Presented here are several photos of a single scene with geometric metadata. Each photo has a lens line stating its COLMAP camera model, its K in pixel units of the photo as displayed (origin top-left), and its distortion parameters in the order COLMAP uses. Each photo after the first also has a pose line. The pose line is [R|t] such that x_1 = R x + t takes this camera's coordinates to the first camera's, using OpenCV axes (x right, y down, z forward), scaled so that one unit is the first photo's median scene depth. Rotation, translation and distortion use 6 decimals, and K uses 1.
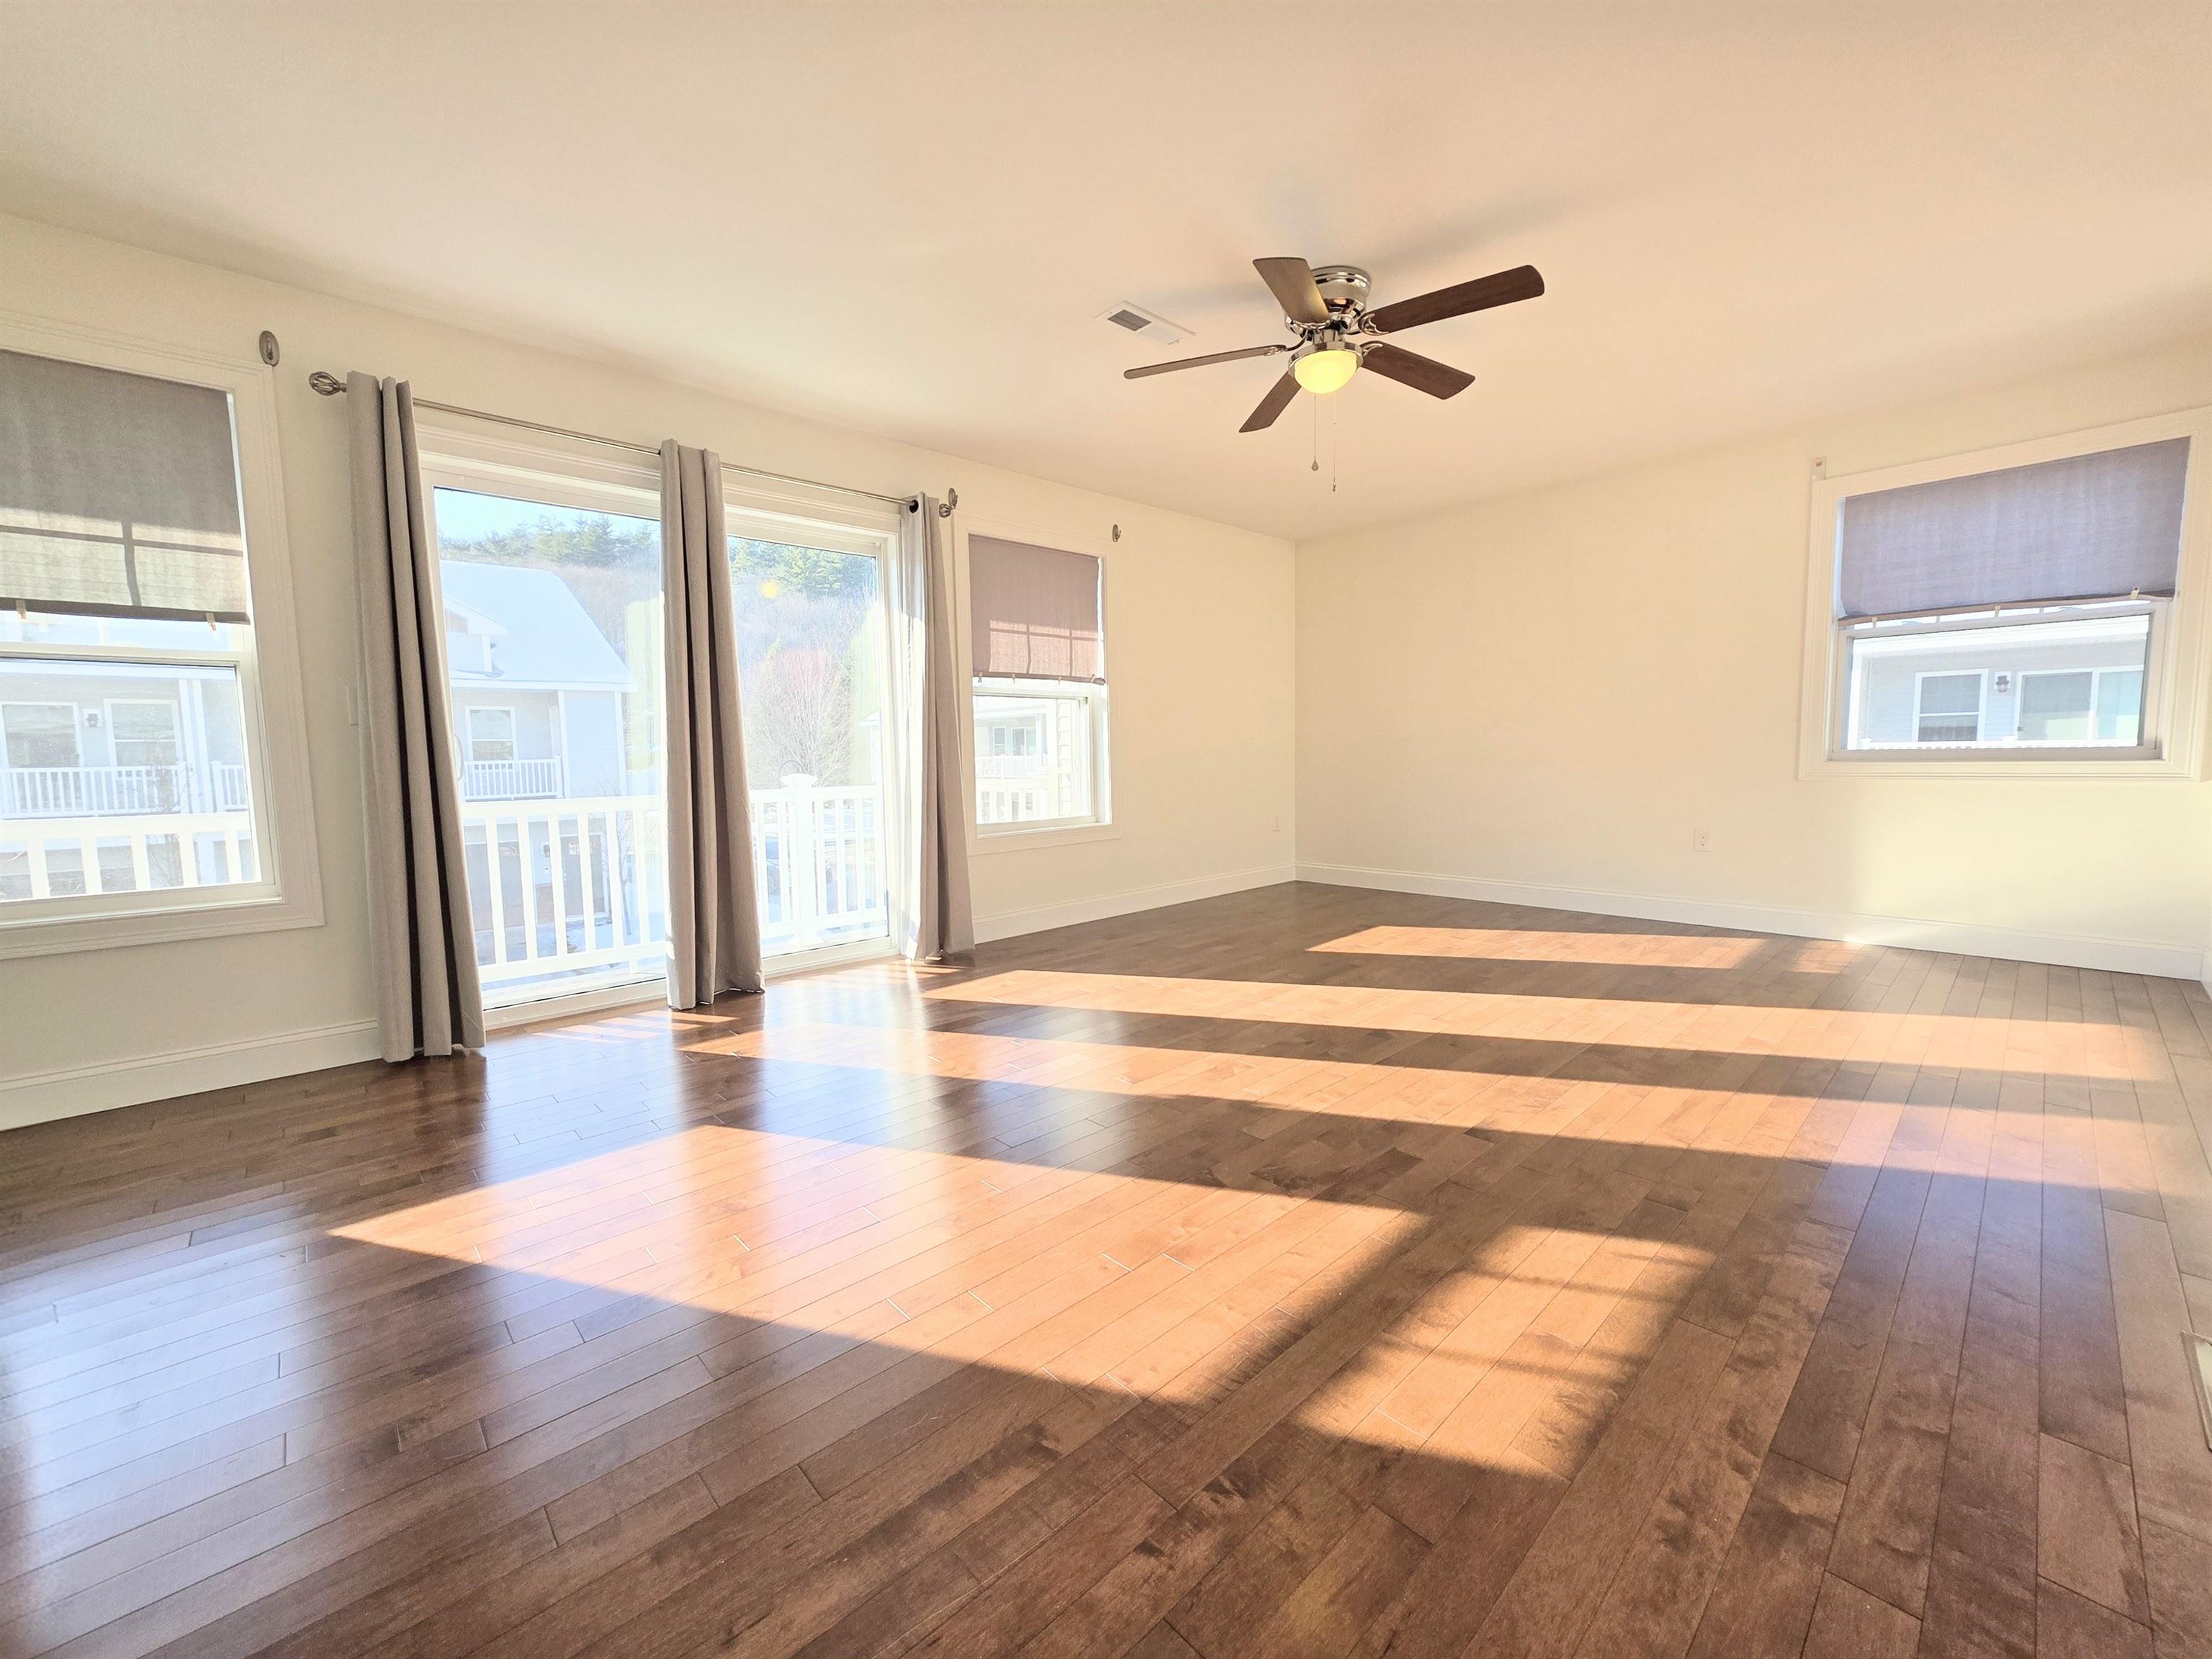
lens RADIAL K [[874.8, 0, 1118.5], [0, 874.8, 825.6], [0, 0, 1]] dist [0.000741, -0.000041]
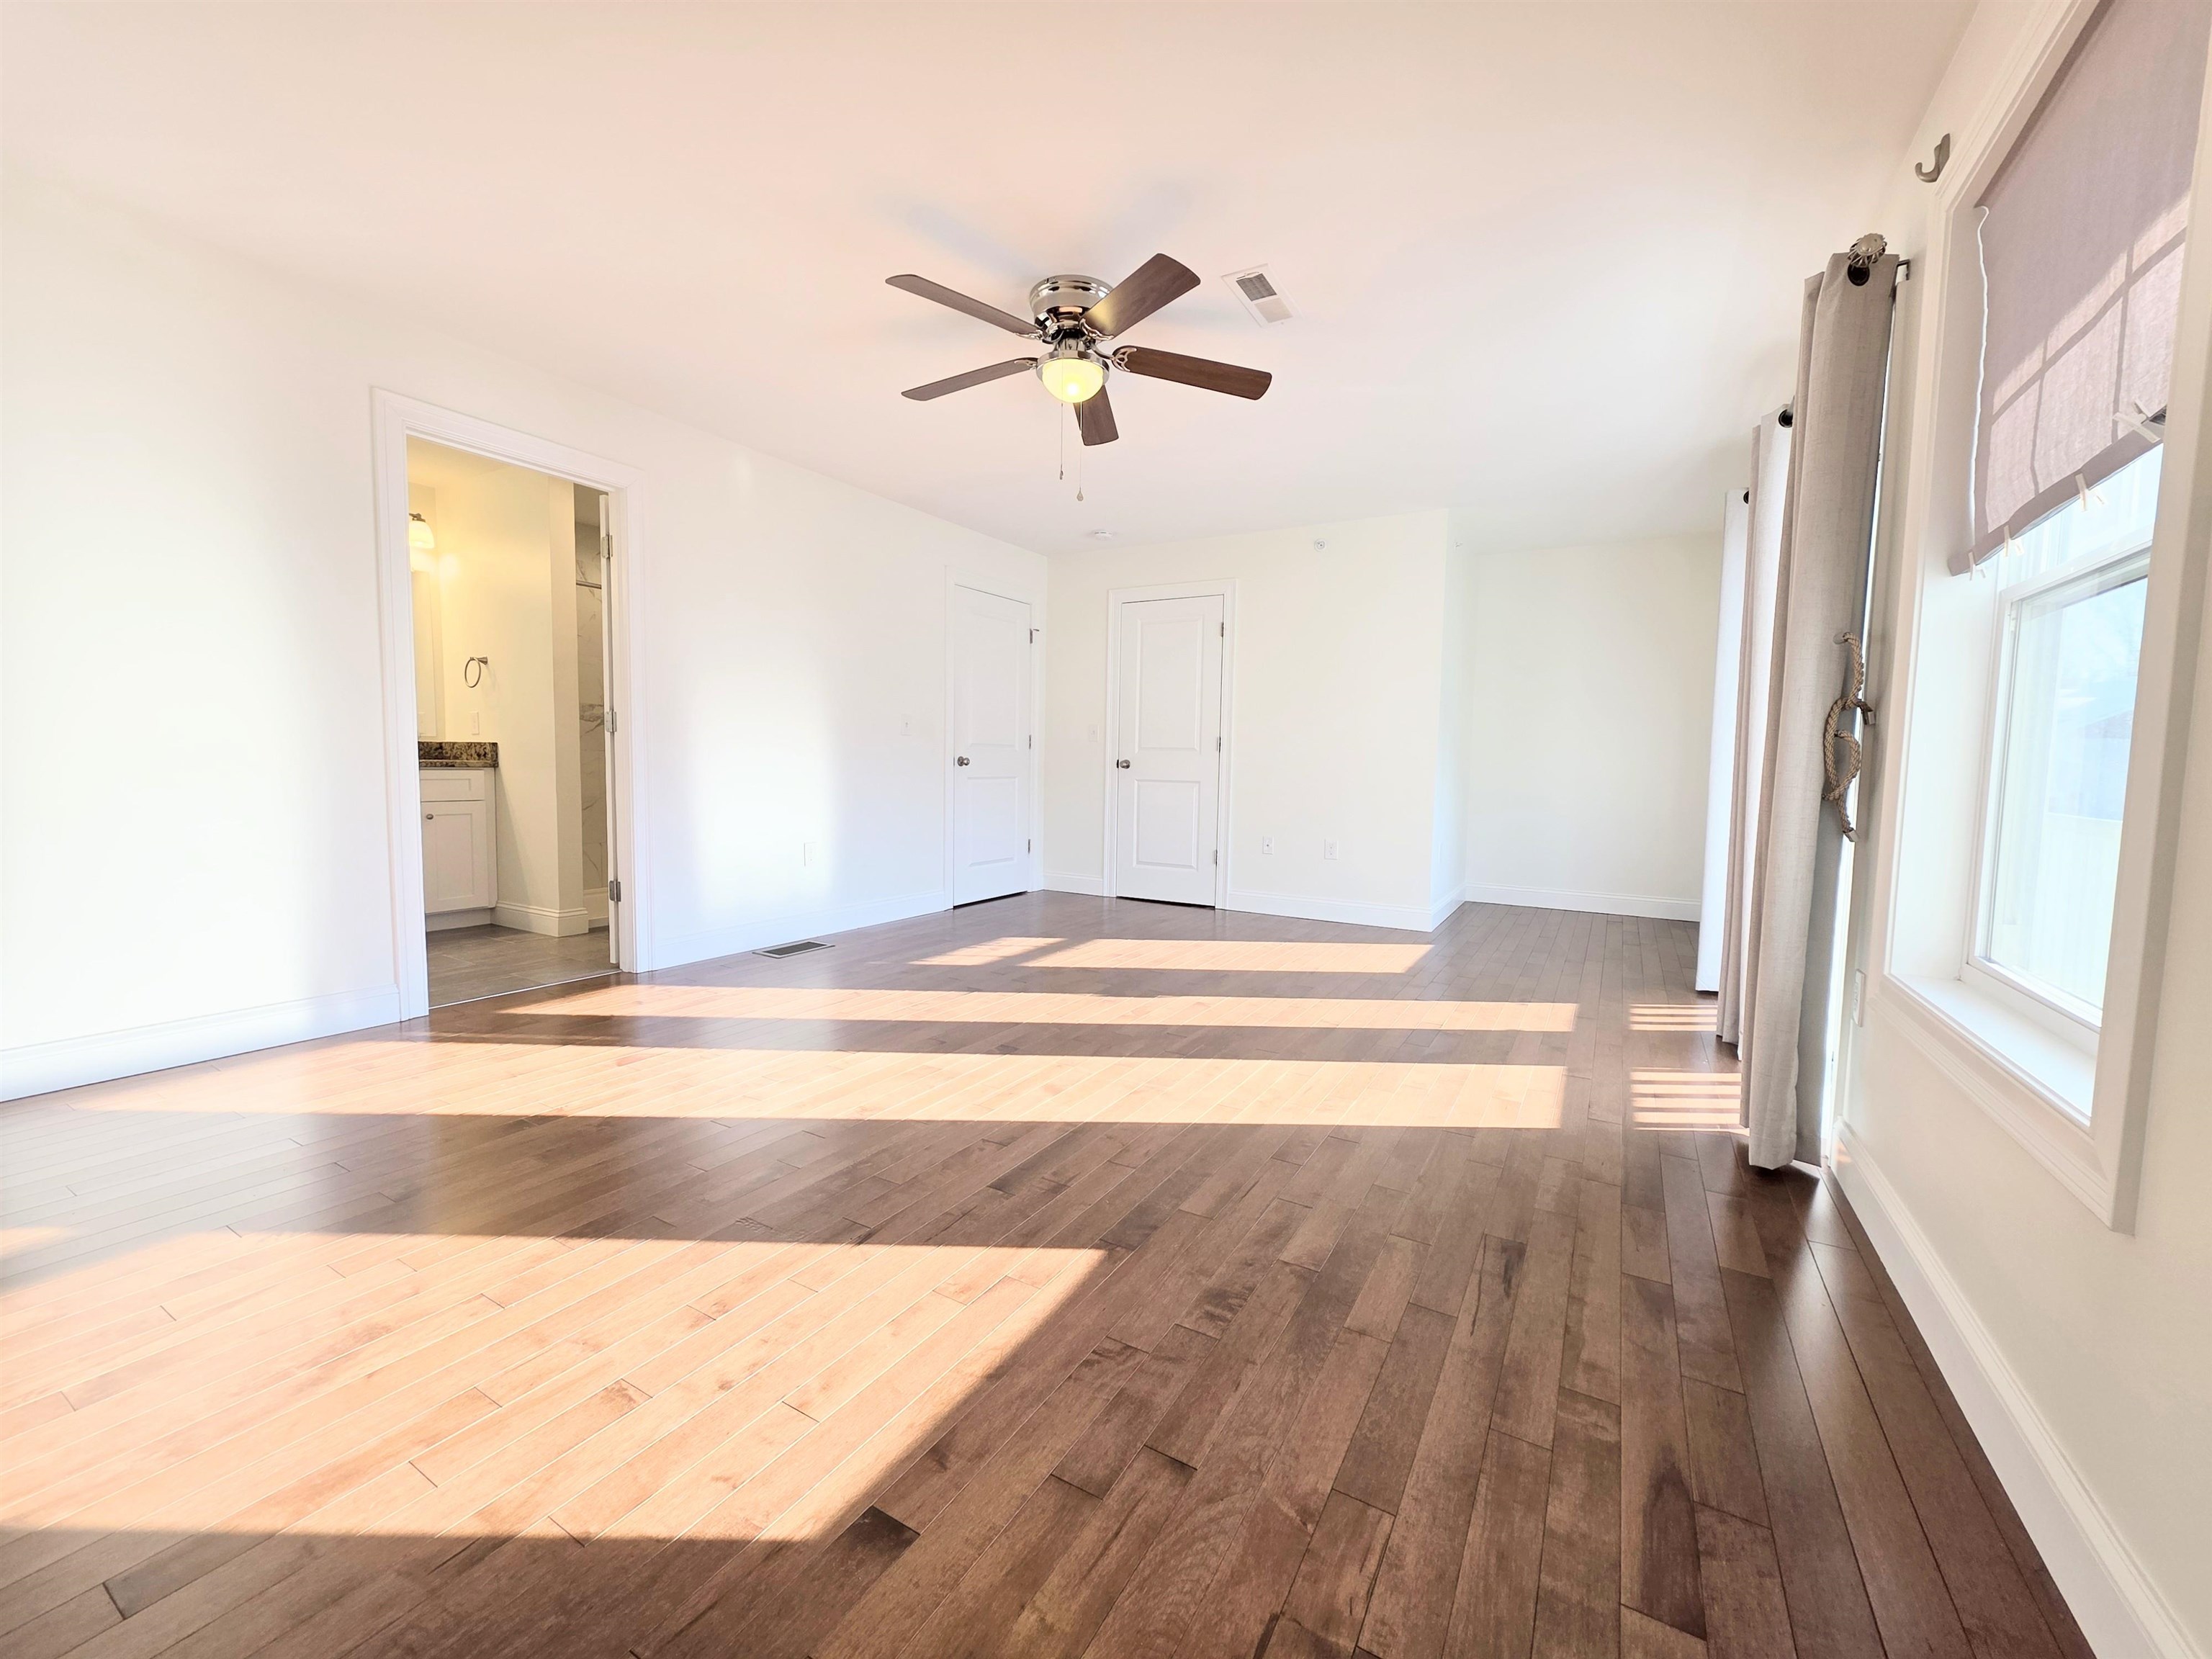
lens RADIAL K [[874.8, 0, 1118.5], [0, 874.8, 825.6], [0, 0, 1]] dist [0.000741, -0.000041]
pose [[-0.959091, 0.023455, -0.282124, 0.297437], [-0.022158, 0.987286, 0.157404, -0.109018], [0.282229, 0.157216, -0.946377, 1.270576]]
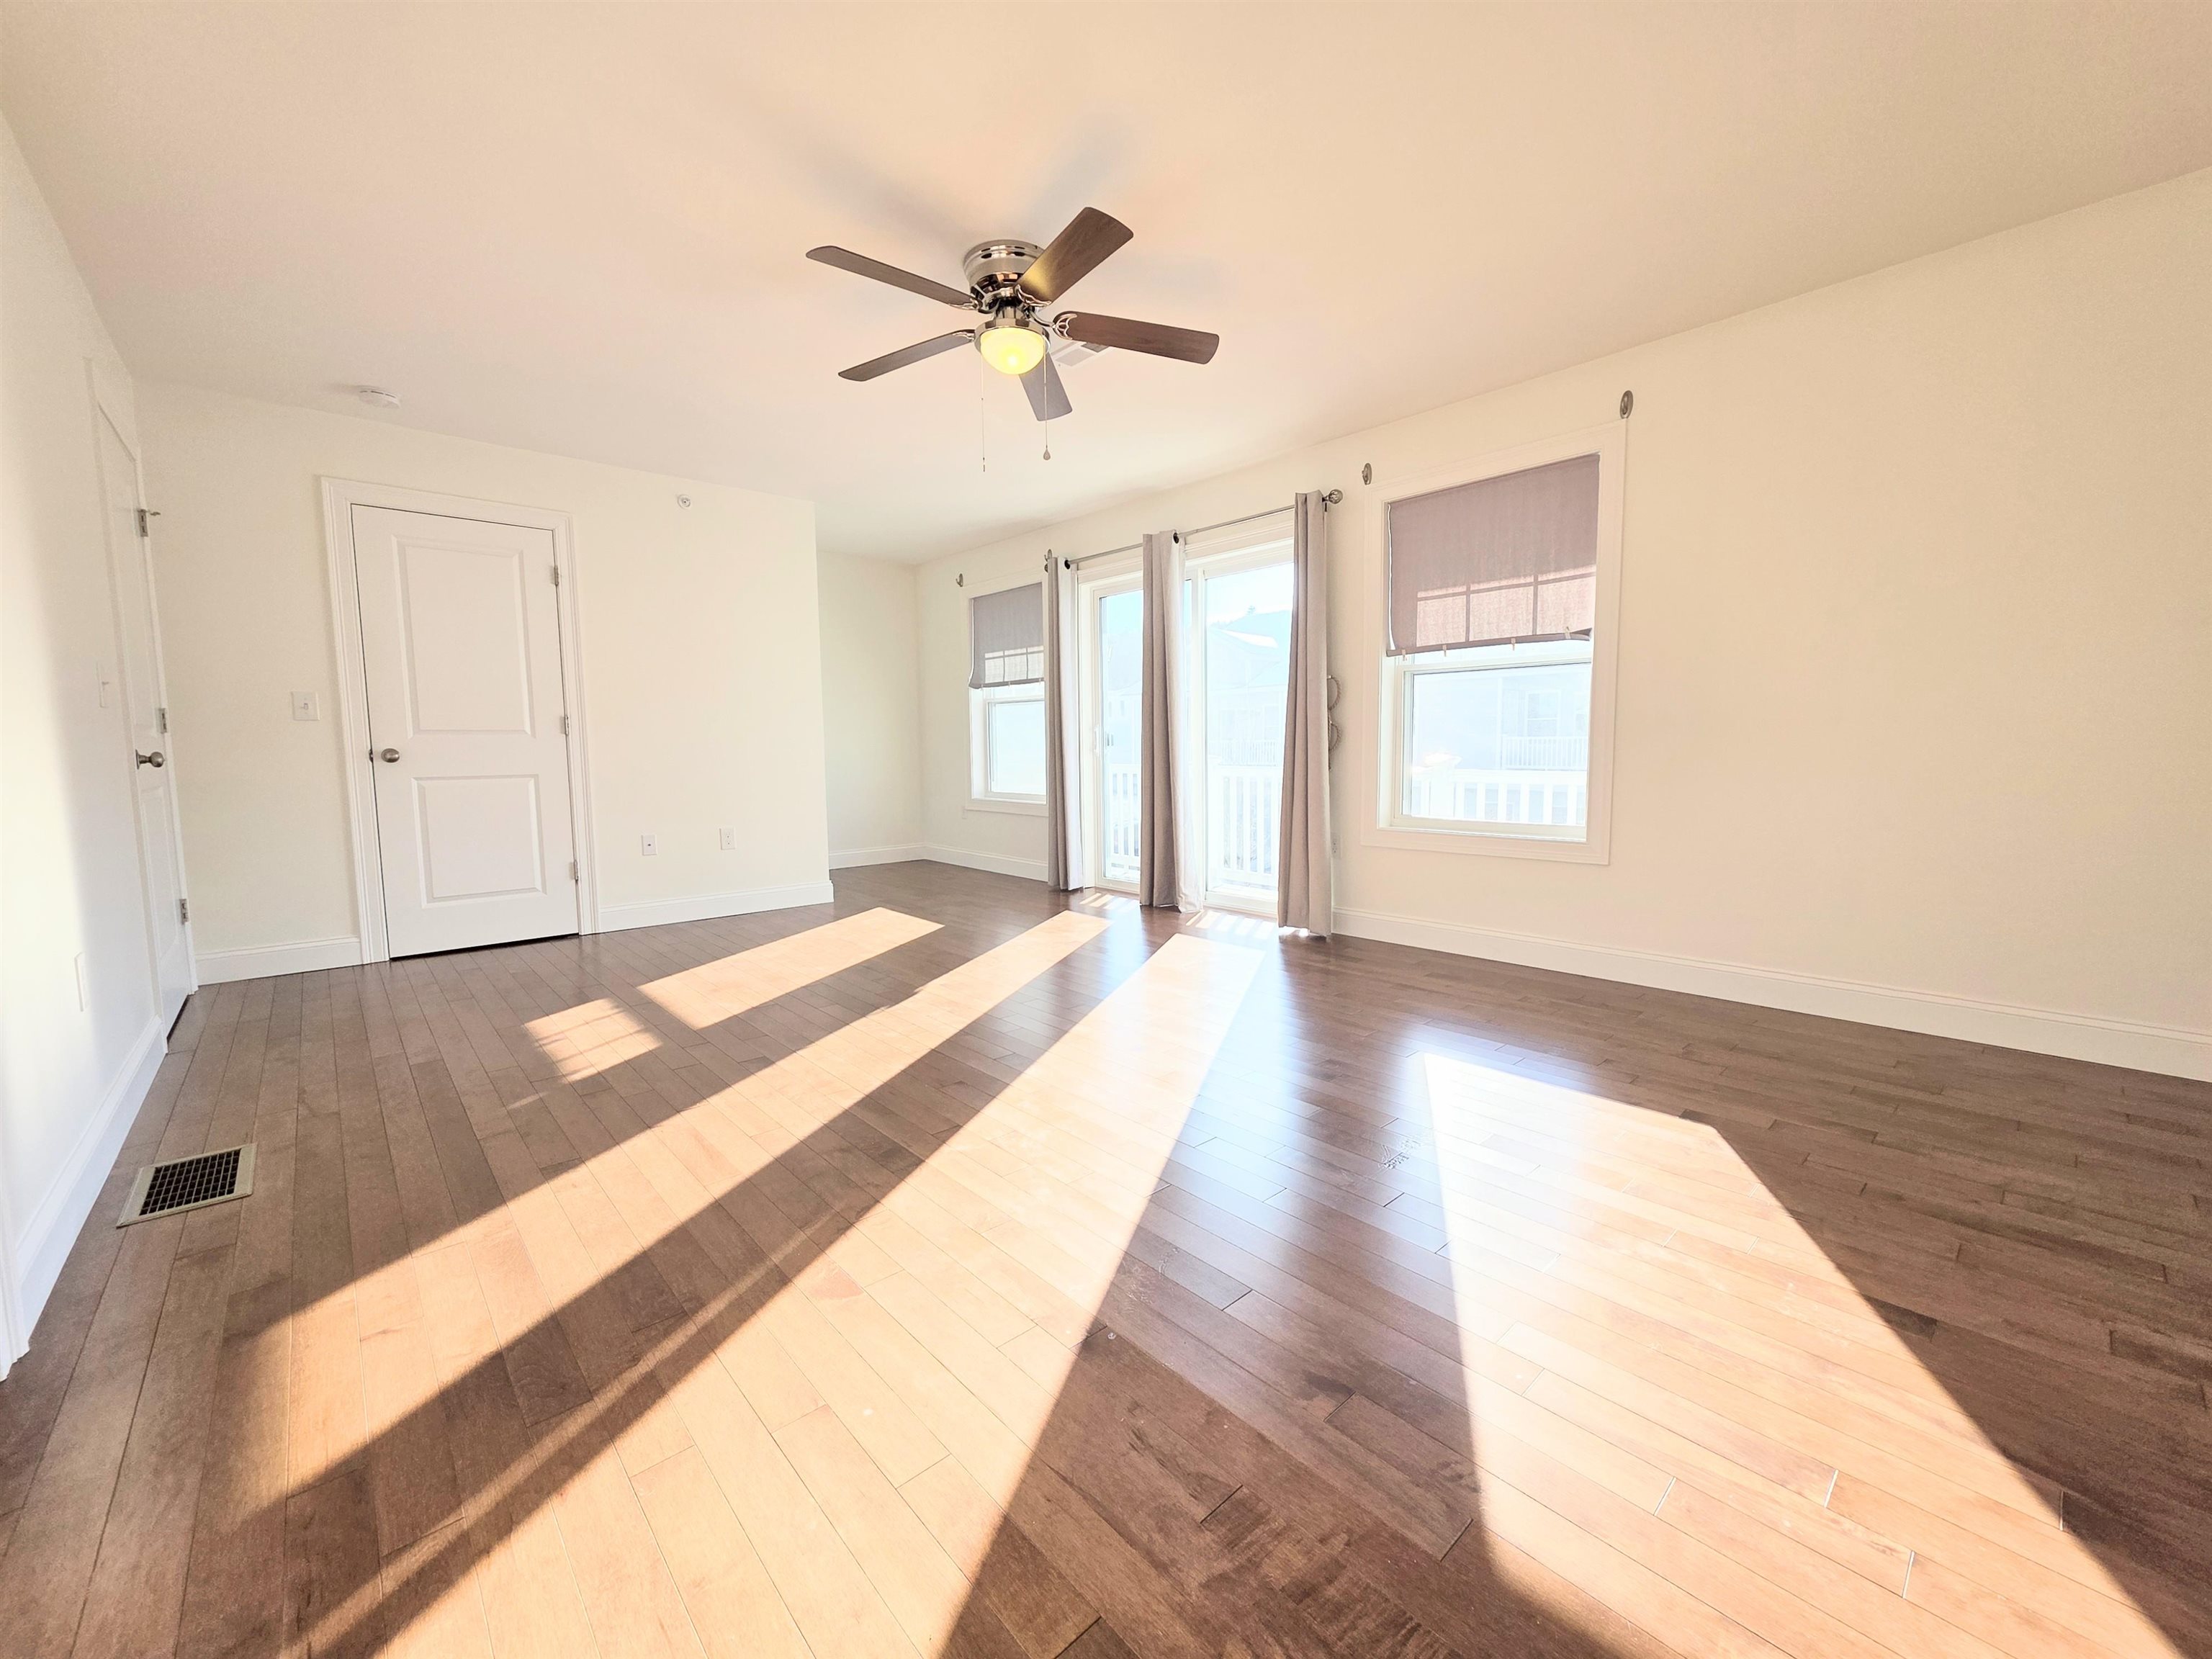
lens RADIAL K [[874.8, 0, 1118.5], [0, 874.8, 825.6], [0, 0, 1]] dist [0.000741, -0.000041]
pose [[-0.020162, 0.110646, -0.993655, 0.777410], [-0.073904, 0.990974, 0.111846, -0.073083], [0.997062, 0.075690, -0.011803, 0.727367]]
